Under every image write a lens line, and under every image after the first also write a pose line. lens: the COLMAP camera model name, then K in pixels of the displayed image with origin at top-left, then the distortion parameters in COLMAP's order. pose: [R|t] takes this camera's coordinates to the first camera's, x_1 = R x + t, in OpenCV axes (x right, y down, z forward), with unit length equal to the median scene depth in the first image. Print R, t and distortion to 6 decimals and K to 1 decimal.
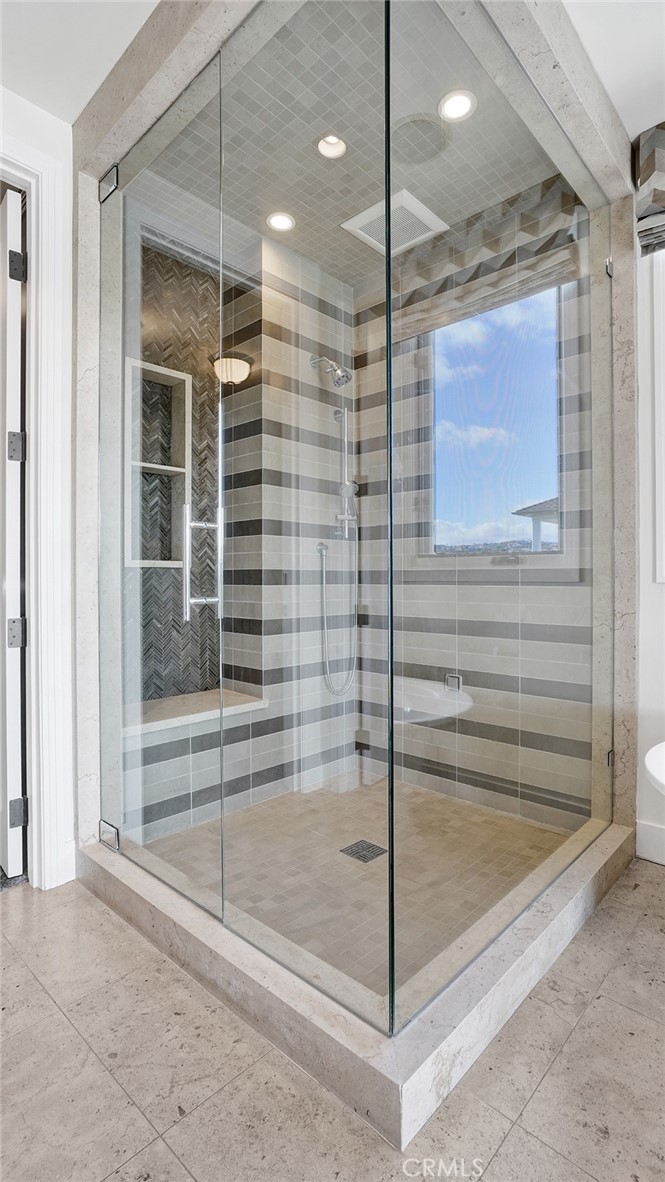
lens RADIAL K [[547.2, 0, 336.1], [0, 547.2, 577.0], [0, 0, 1]] dist [-0.002305, -0.000235]
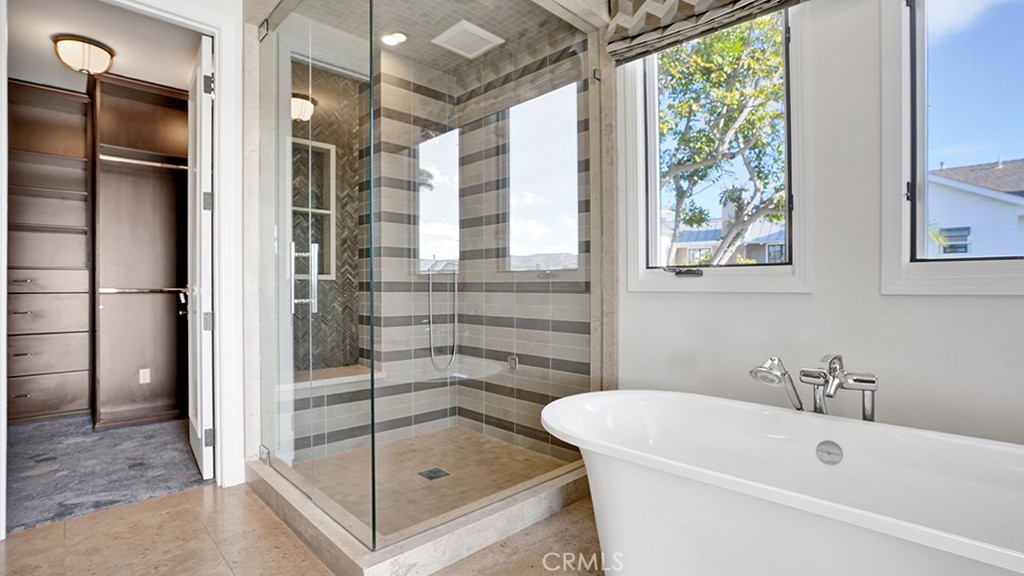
lens RADIAL K [[481.0, 0, 512.0], [0, 481.0, 288.0], [0, 0, 1]] dist [-0.018958, -0.000315]
pose [[0.996773, 0.006691, -0.079991, 0.349641], [-0.006433, 0.999973, 0.003480, -0.002418], [0.080012, -0.002954, 0.996789, -0.253807]]
